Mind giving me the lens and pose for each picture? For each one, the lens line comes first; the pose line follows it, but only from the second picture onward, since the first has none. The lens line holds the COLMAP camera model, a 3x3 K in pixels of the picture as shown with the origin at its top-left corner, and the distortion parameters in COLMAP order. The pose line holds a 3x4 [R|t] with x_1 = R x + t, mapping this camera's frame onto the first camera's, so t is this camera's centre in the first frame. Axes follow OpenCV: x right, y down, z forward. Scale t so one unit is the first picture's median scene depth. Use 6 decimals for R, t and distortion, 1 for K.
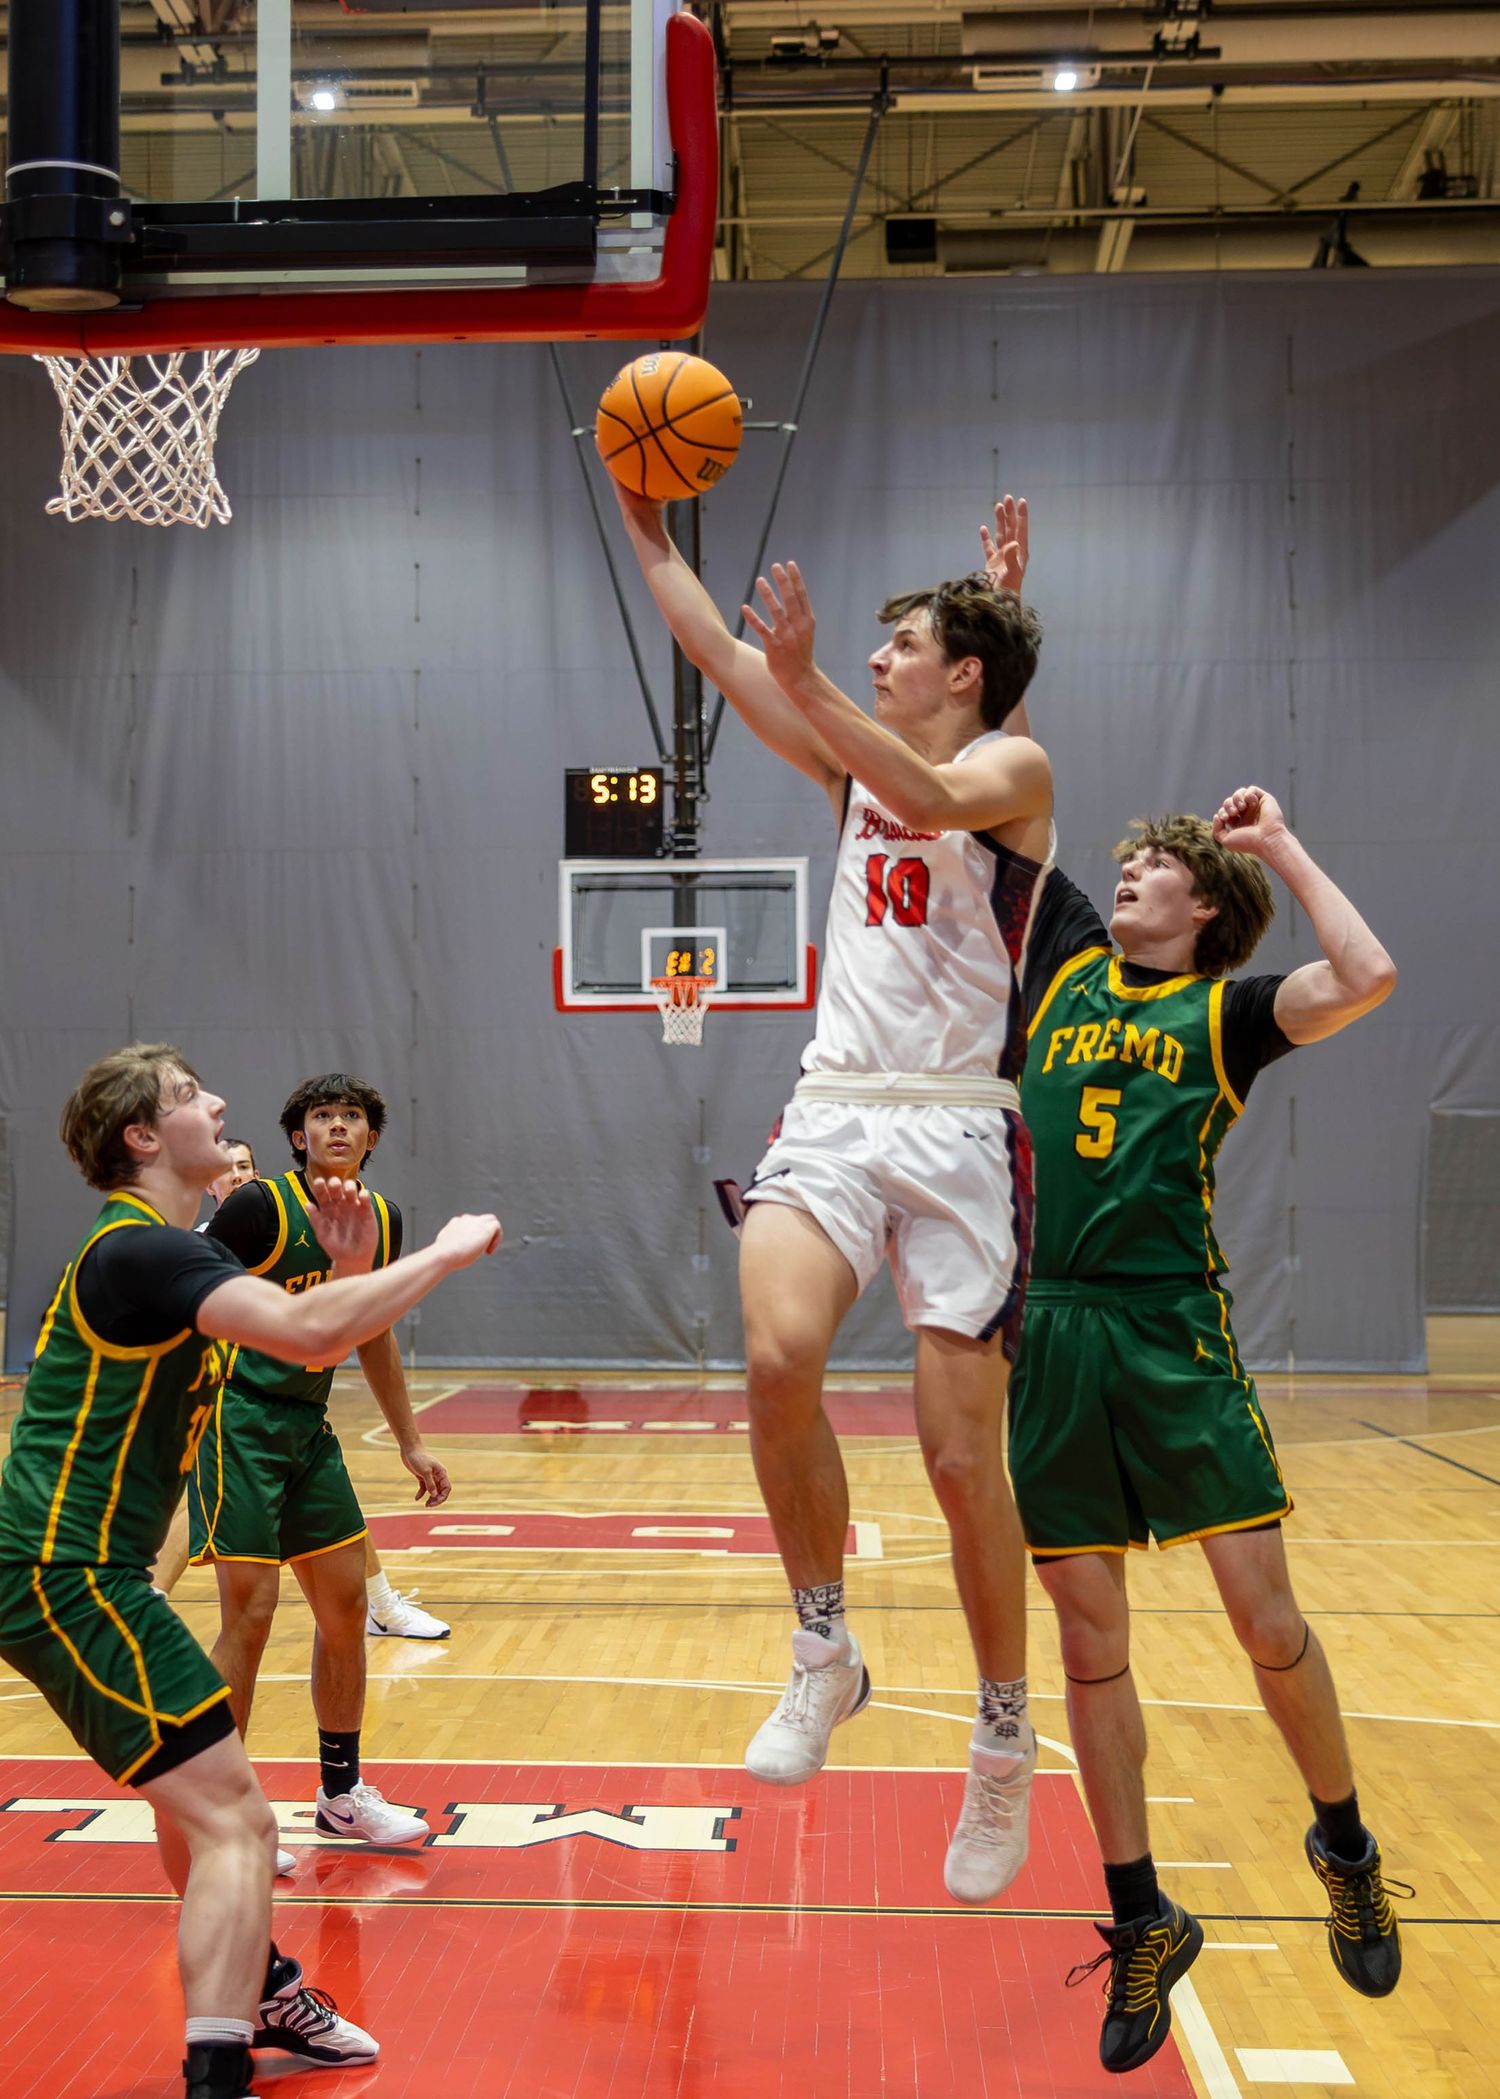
lens RADIAL K [[4006.1, 0, 513.5], [0, 4006.1, 1000.3], [0, 0, 1]] dist [0.021668, -0.004349]
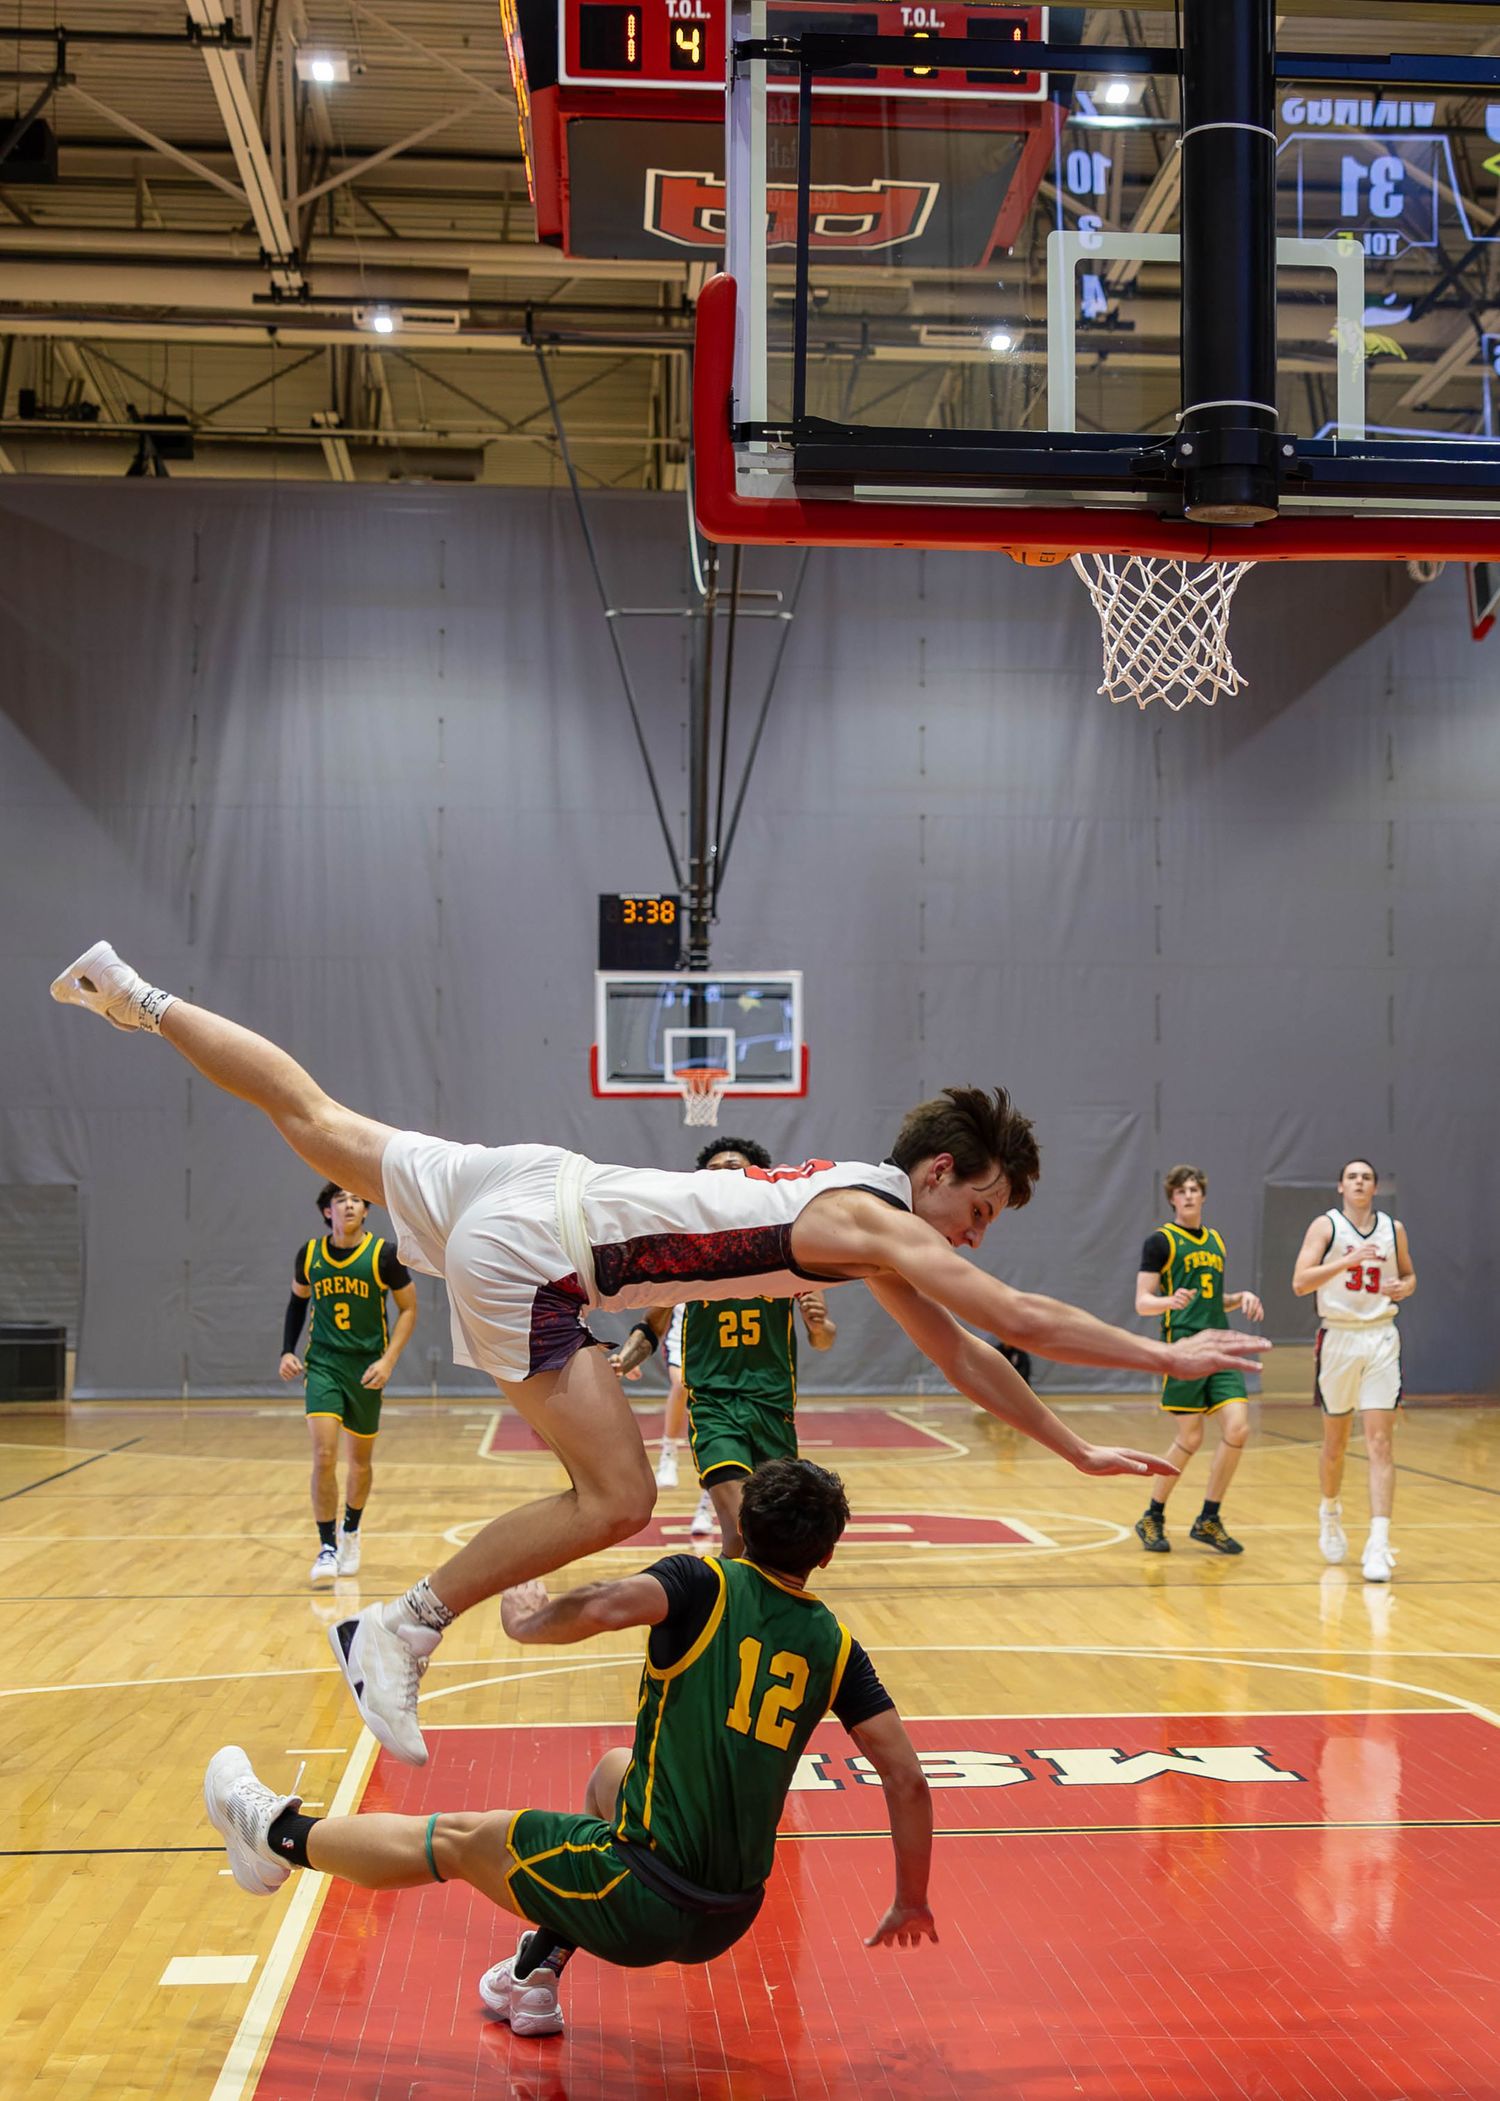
lens RADIAL K [[3347.6, 0, 749.3], [0, 3347.6, 1133.9], [0, 0, 1]] dist [-0.017650, 0.022257]
pose [[0.979509, 0.005847, 0.201317, -0.144683], [-0.008656, 0.999877, 0.013076, 0.000168], [-0.201216, -0.014551, 0.979439, 0.011425]]
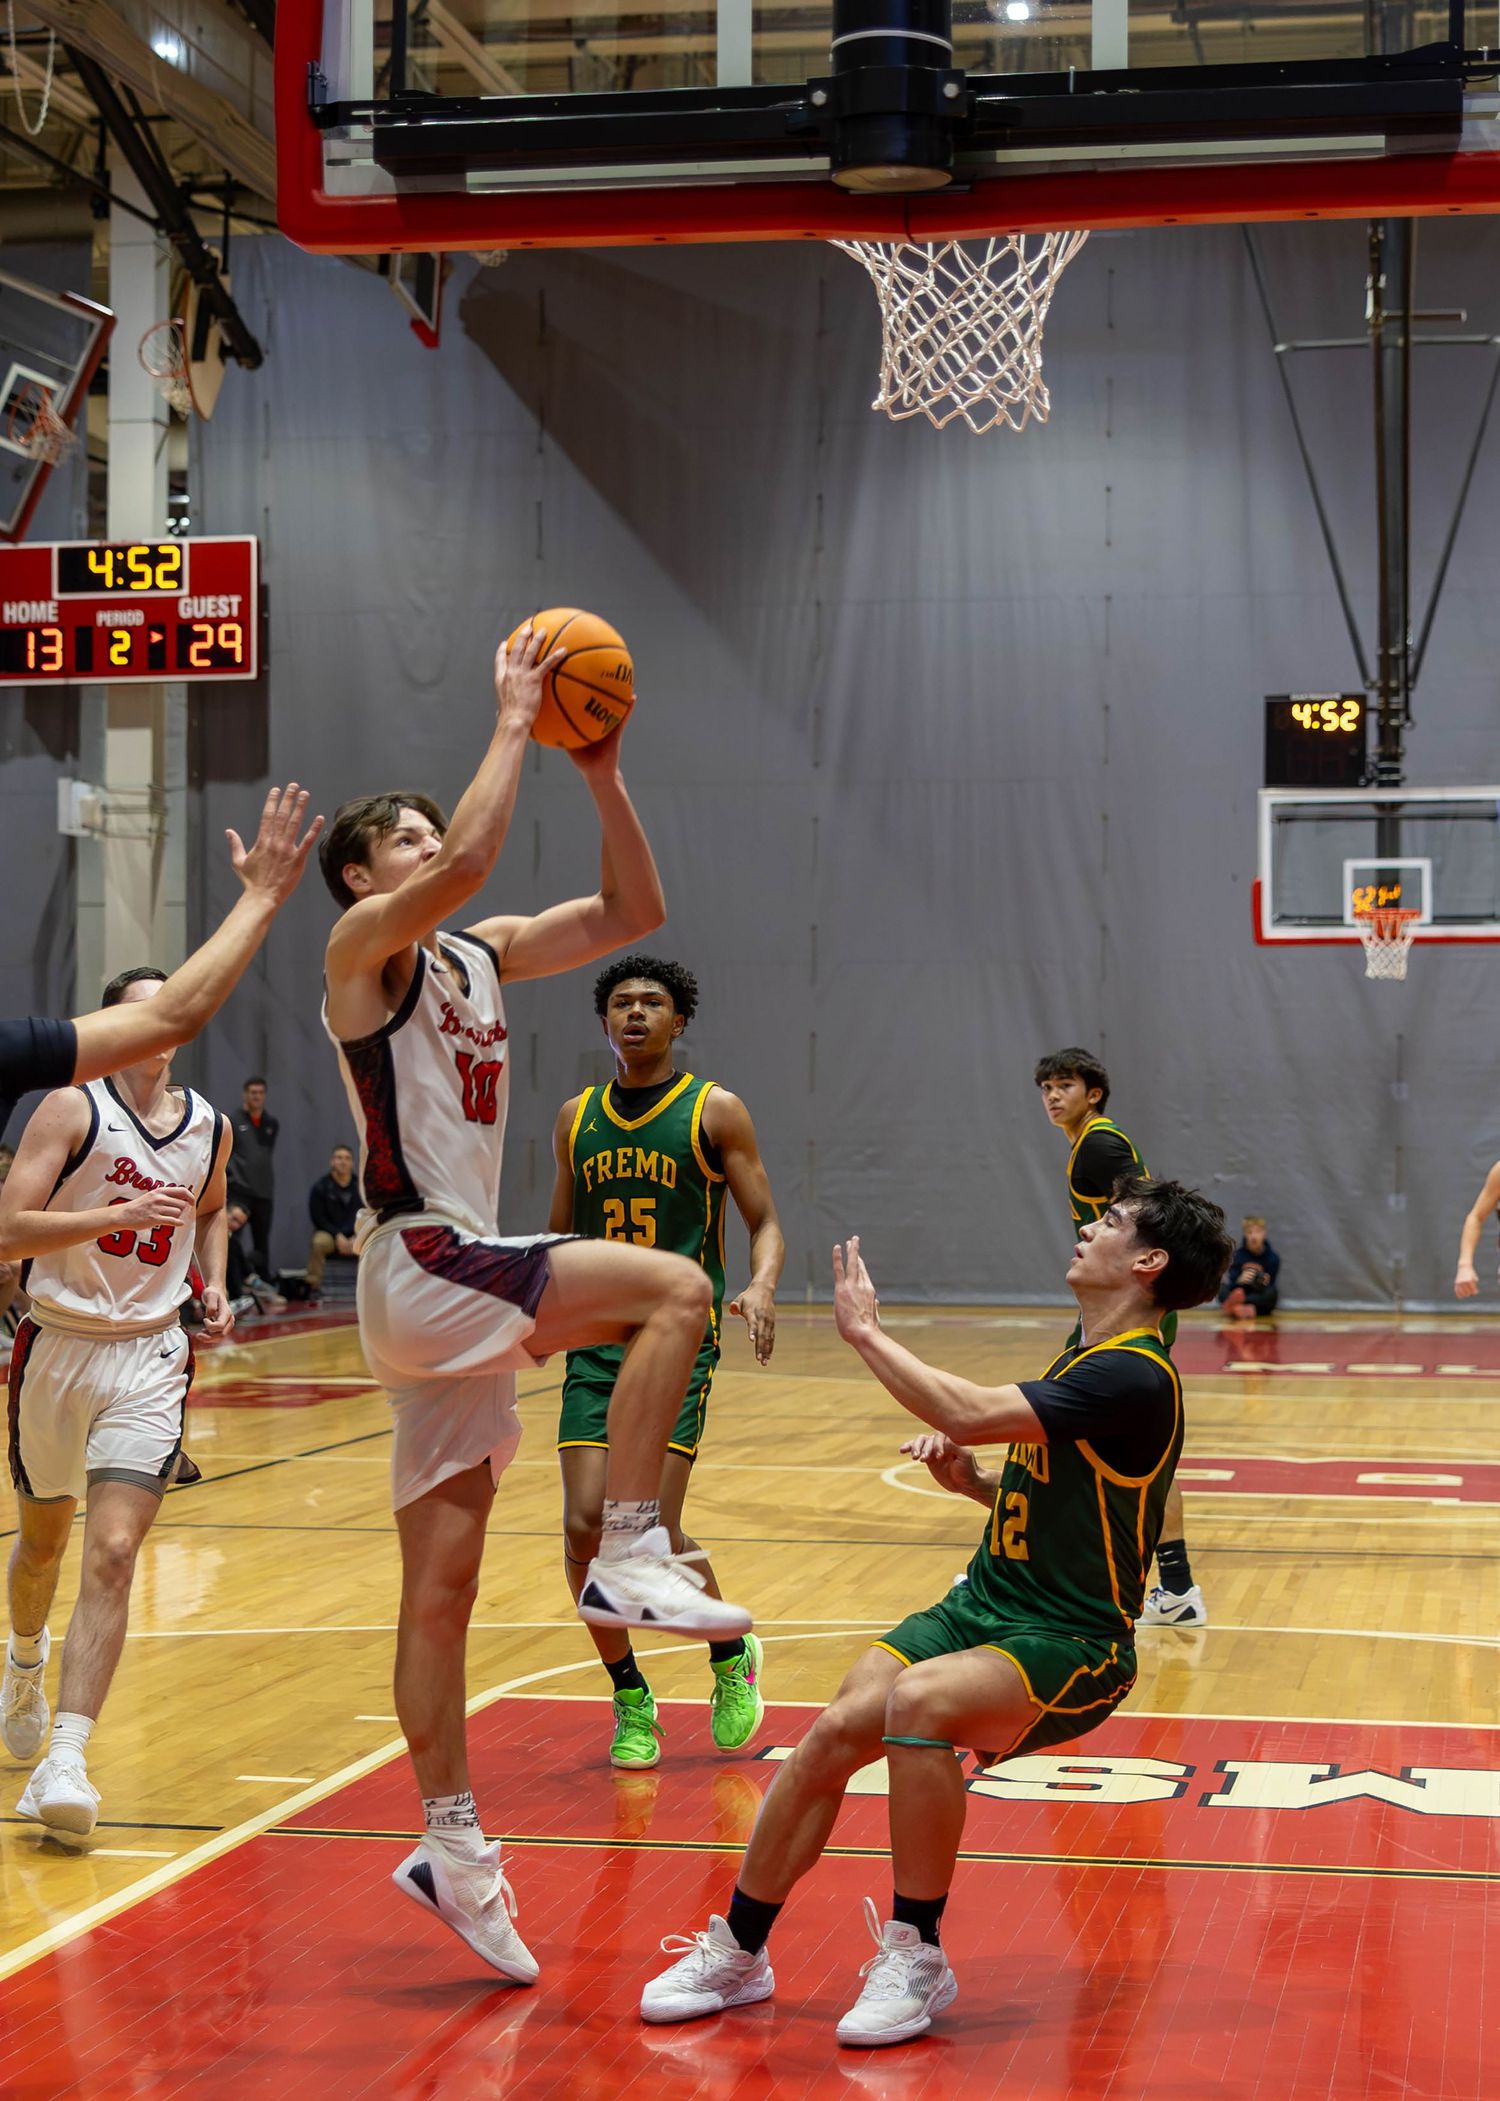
lens RADIAL K [[3990.5, 0, 748.3], [0, 3990.5, 1096.7], [0, 0, 1]] dist [-0.018410, 0.122117]
pose [[0.995194, 0.004870, -0.097803, -0.016964], [-0.000938, 0.999191, 0.040209, 0.000827], [0.097920, -0.039924, 0.994393, 0.018710]]
